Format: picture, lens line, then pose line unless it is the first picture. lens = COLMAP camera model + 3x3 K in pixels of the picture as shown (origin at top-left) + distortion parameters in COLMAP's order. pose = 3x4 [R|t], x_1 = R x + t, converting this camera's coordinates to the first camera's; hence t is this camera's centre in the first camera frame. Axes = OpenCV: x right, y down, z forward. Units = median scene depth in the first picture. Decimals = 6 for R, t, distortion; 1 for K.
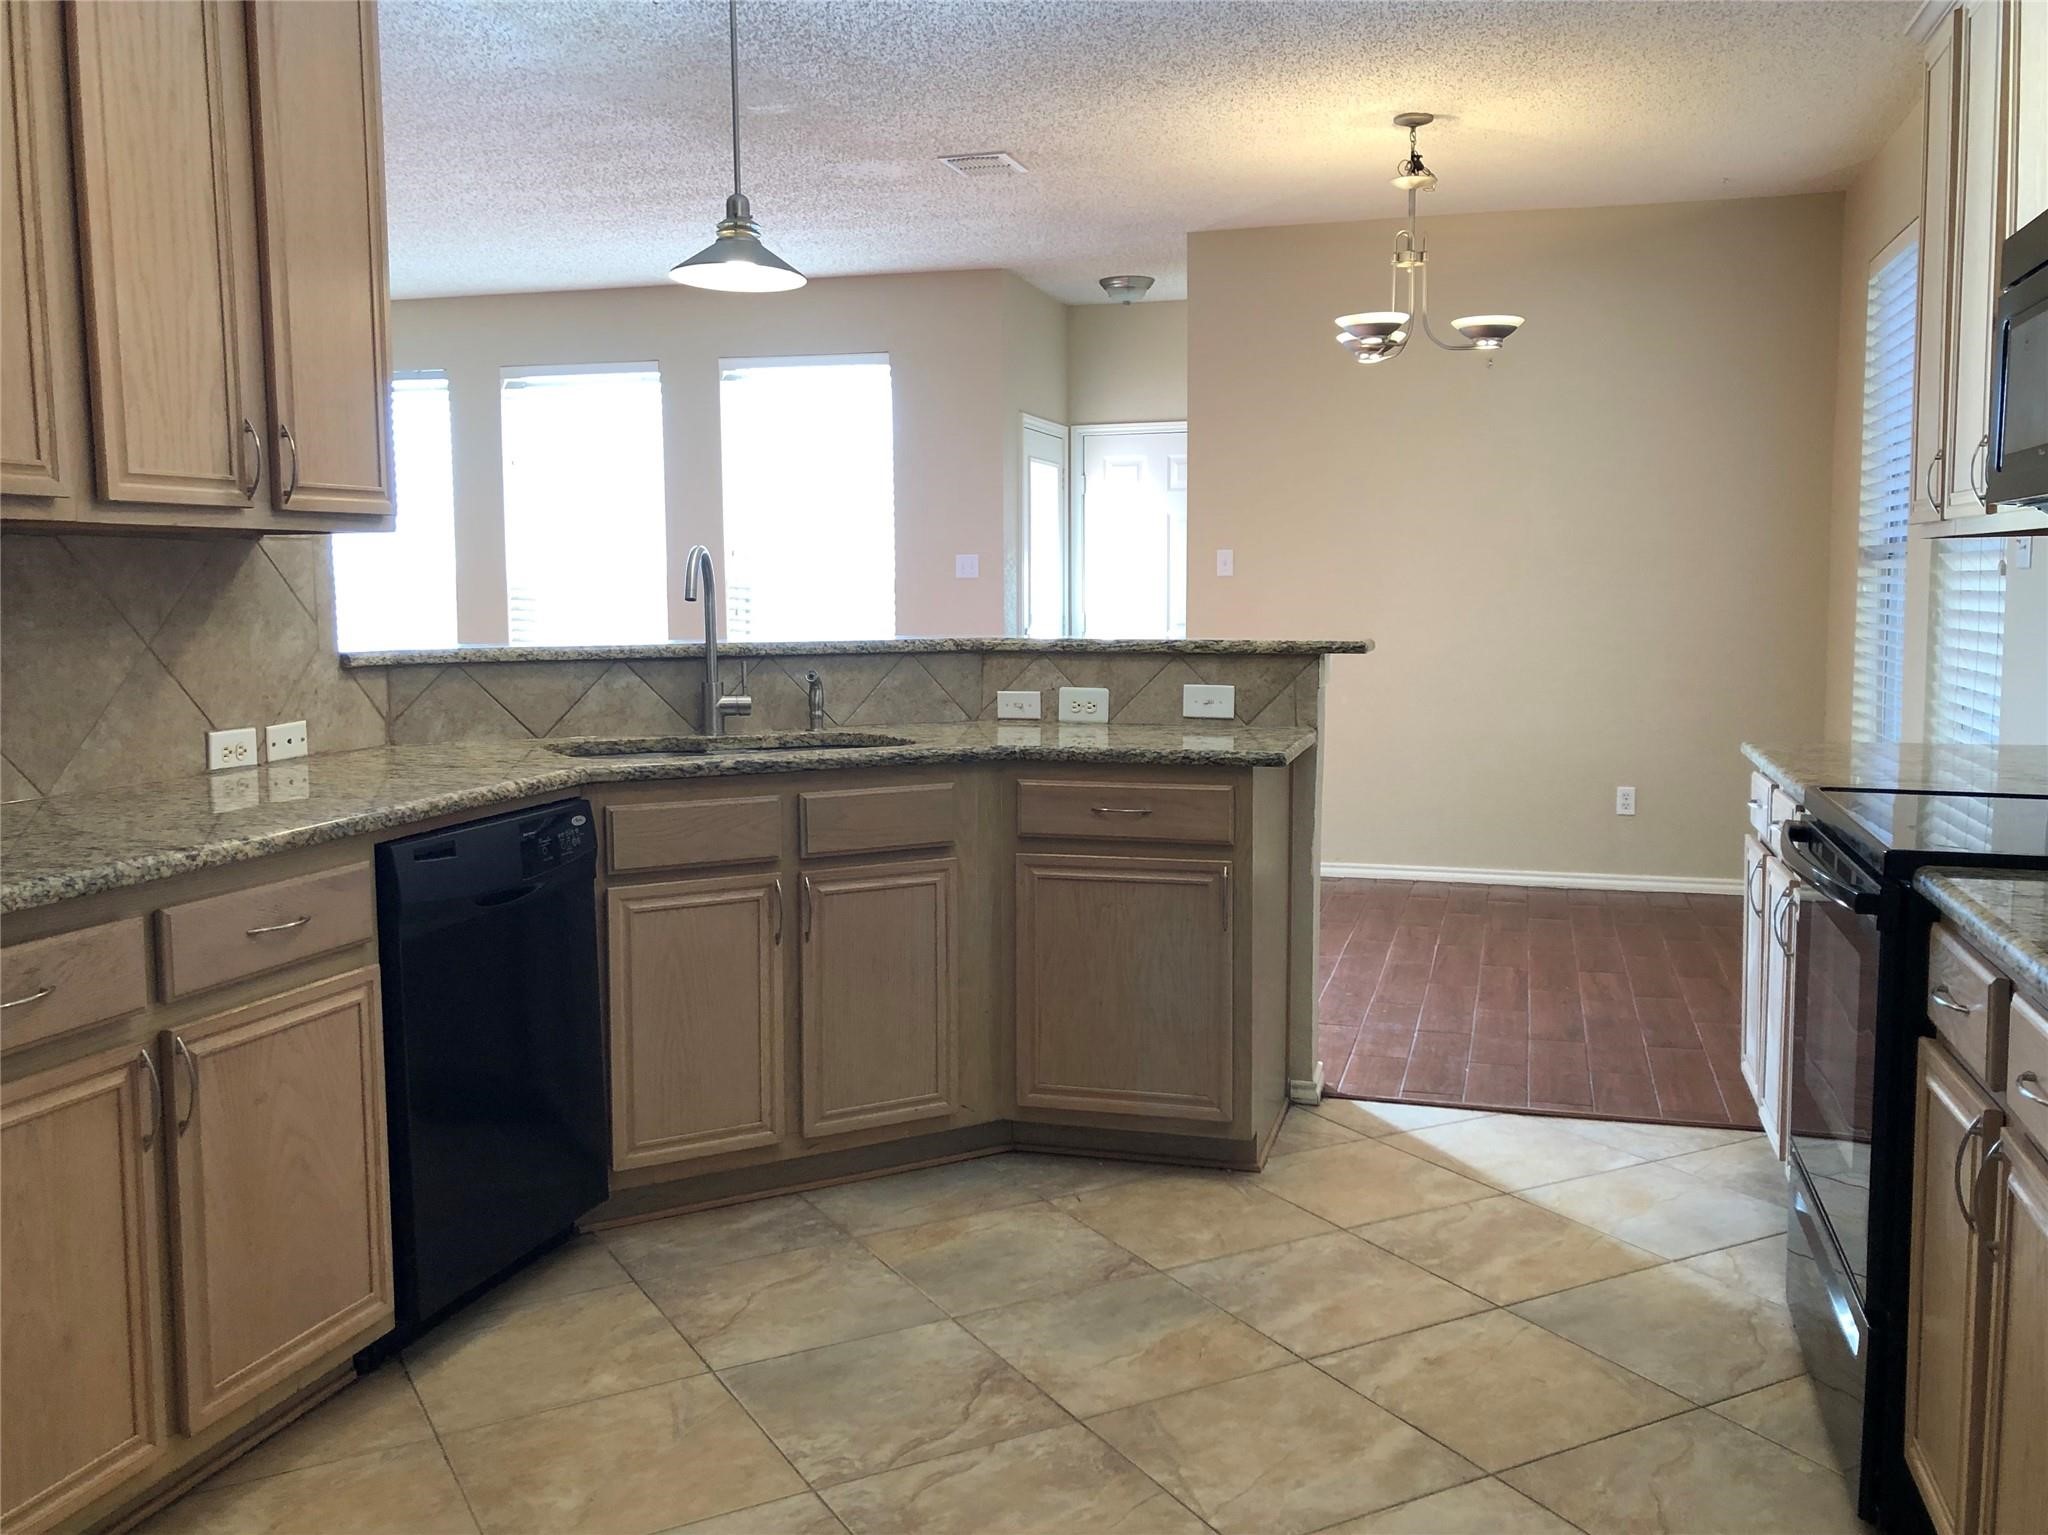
lens RADIAL K [[1765.4, 0, 1017.4], [0, 1765.4, 759.5], [0, 0, 1]] dist [0.006196, -0.001534]
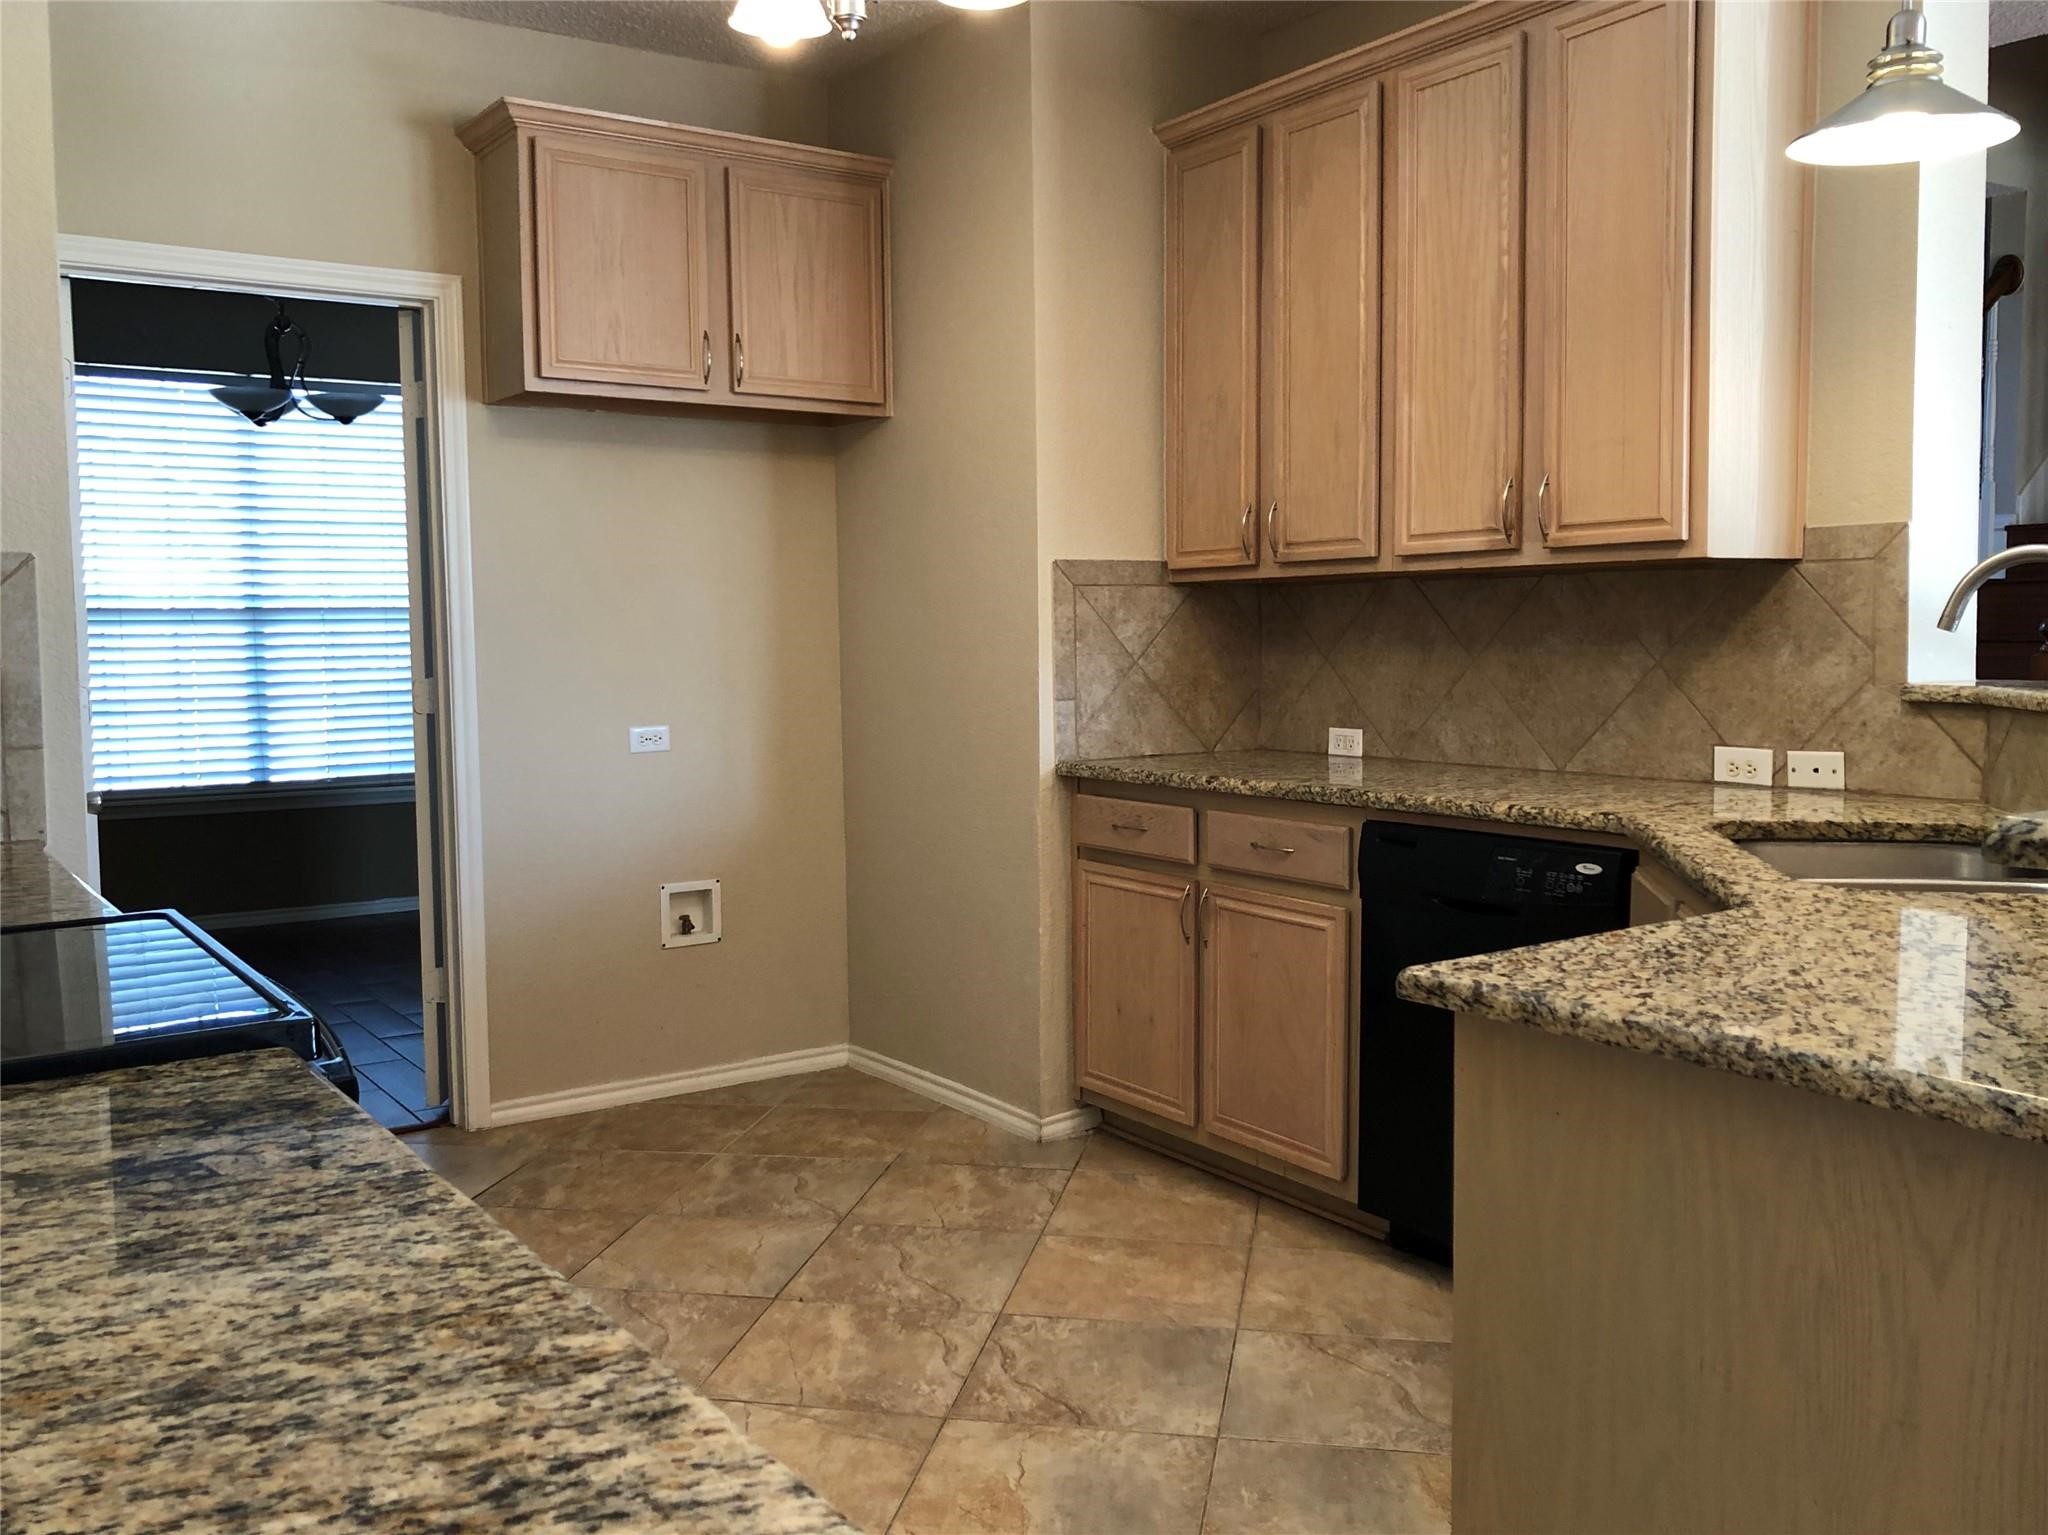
lens RADIAL K [[1765.4, 0, 1018.5], [0, 1765.4, 768.2], [0, 0, 1]] dist [0.006196, -0.001534]
pose [[-0.630688, 0.076845, -0.772223, 0.686967], [-0.063736, 0.986594, 0.150232, -0.145226], [0.773415, 0.143967, -0.617335, 1.418561]]
